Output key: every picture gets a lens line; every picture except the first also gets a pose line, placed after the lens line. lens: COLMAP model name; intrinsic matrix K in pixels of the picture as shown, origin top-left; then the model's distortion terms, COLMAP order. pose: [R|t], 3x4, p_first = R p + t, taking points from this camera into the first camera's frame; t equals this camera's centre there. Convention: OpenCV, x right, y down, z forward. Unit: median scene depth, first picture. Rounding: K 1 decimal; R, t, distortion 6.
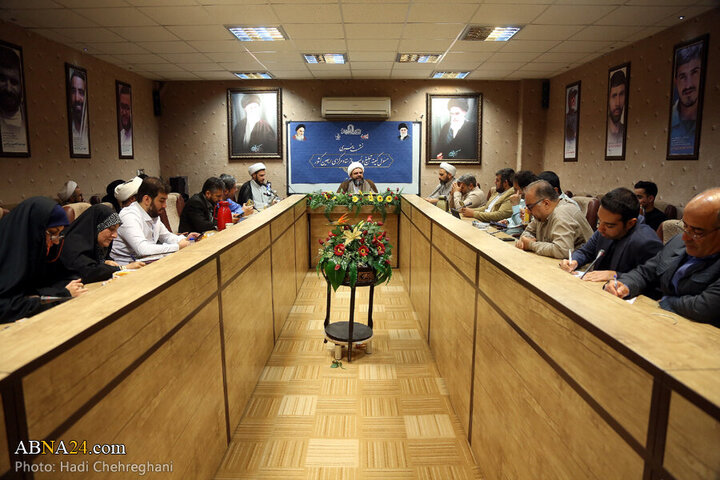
lens RADIAL K [[488.3, 0, 355.7], [0, 488.3, 239.0], [0, 0, 1]] dist [-0.123677, 0.070113]
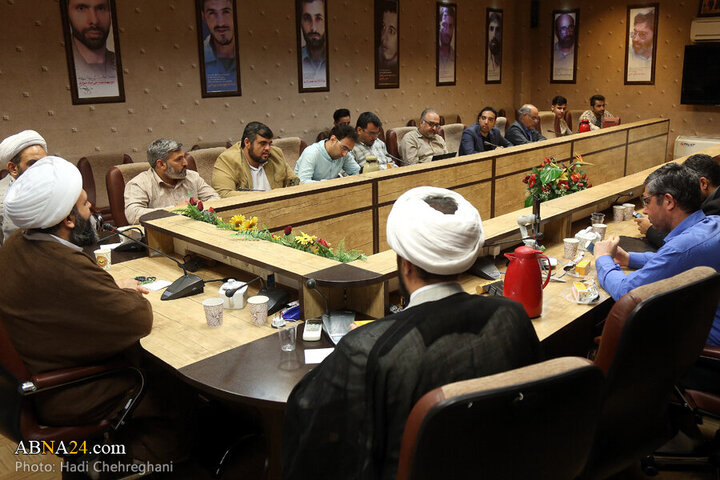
lens RADIAL K [[592.3, 0, 339.0], [0, 592.3, 238.8], [0, 0, 1]] dist [-0.048632, 0.004487]
pose [[-0.697828, -0.169840, 0.695838, -0.291595], [0.135468, 0.922652, 0.361056, -0.209352], [-0.703339, 0.346218, -0.620844, 1.152619]]
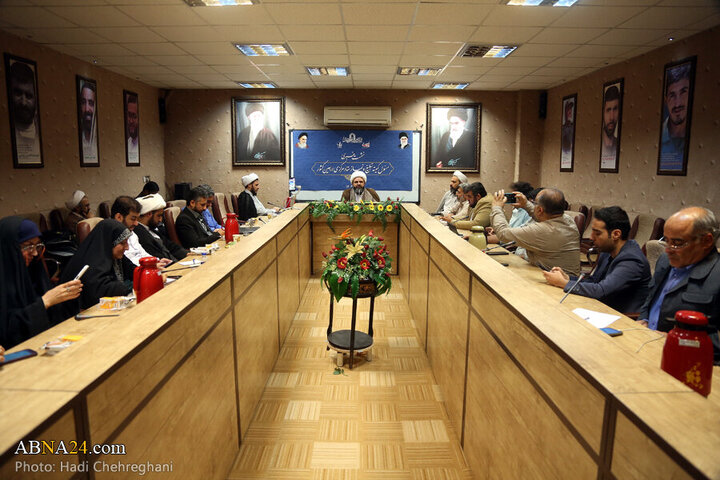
lens RADIAL K [[489.7, 0, 355.0], [0, 489.7, 239.8], [0, 0, 1]] dist [-0.123253, 0.071186]
pose [[0.999980, 0.006176, -0.001045, -0.002377], [-0.006174, 0.999980, 0.001622, -0.015448], [0.001055, -0.001615, 0.999998, -0.030842]]
